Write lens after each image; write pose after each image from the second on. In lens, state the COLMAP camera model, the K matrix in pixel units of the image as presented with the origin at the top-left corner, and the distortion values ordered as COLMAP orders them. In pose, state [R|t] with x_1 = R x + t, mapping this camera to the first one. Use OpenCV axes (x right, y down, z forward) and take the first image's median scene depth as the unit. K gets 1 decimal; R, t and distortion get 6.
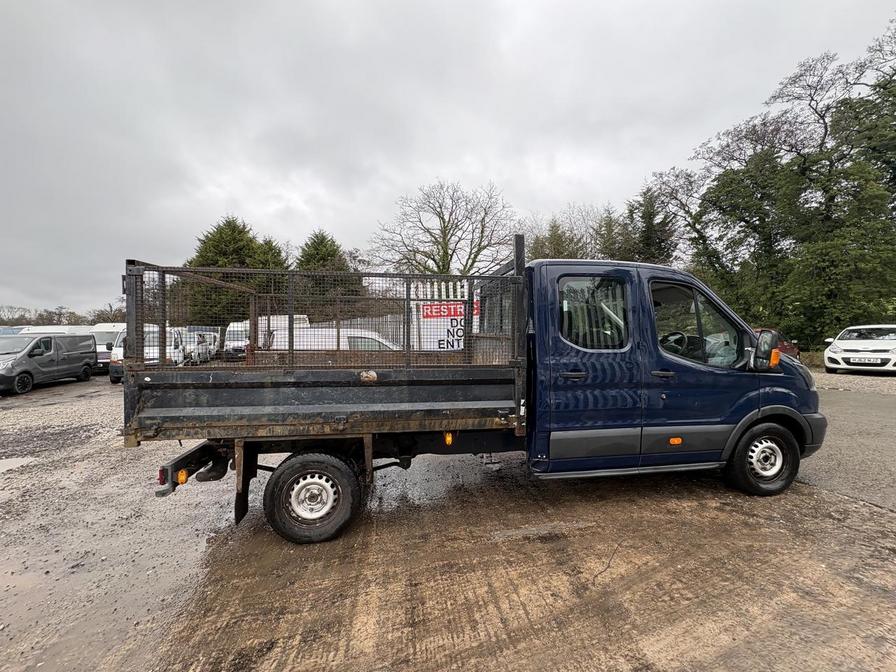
lens RADIAL K [[356.0, 0, 448.3], [0, 356.0, 337.0], [0, 0, 1]] dist [0.001332, 0.000205]
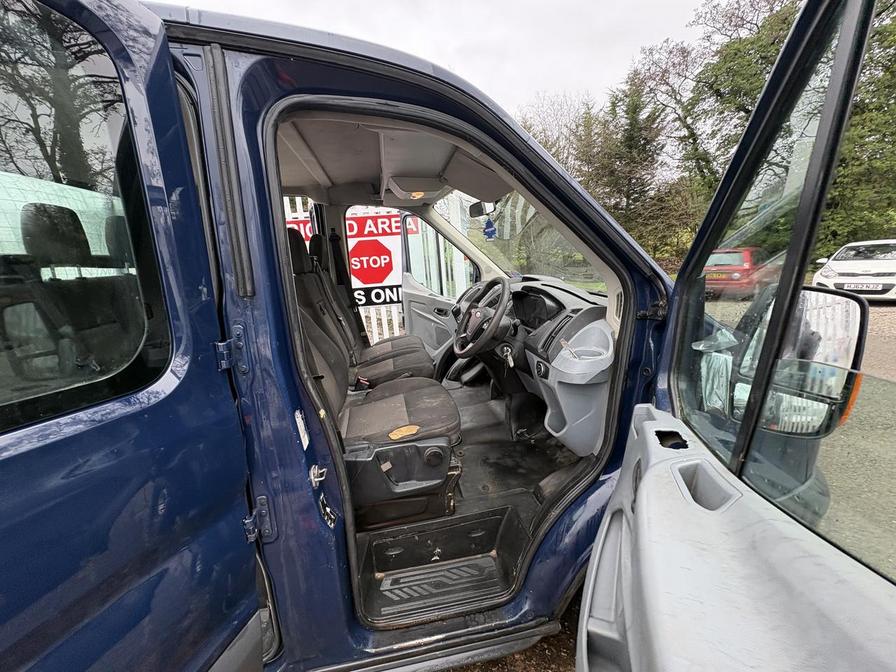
lens RADIAL K [[356.0, 0, 450.9], [0, 356.0, 335.6], [0, 0, 1]] dist [0.001332, 0.000205]
pose [[0.998902, -0.033003, 0.033242, 0.107961], [0.025515, 0.978483, 0.204745, -0.007361], [-0.039284, -0.203672, 0.978251, 0.115946]]
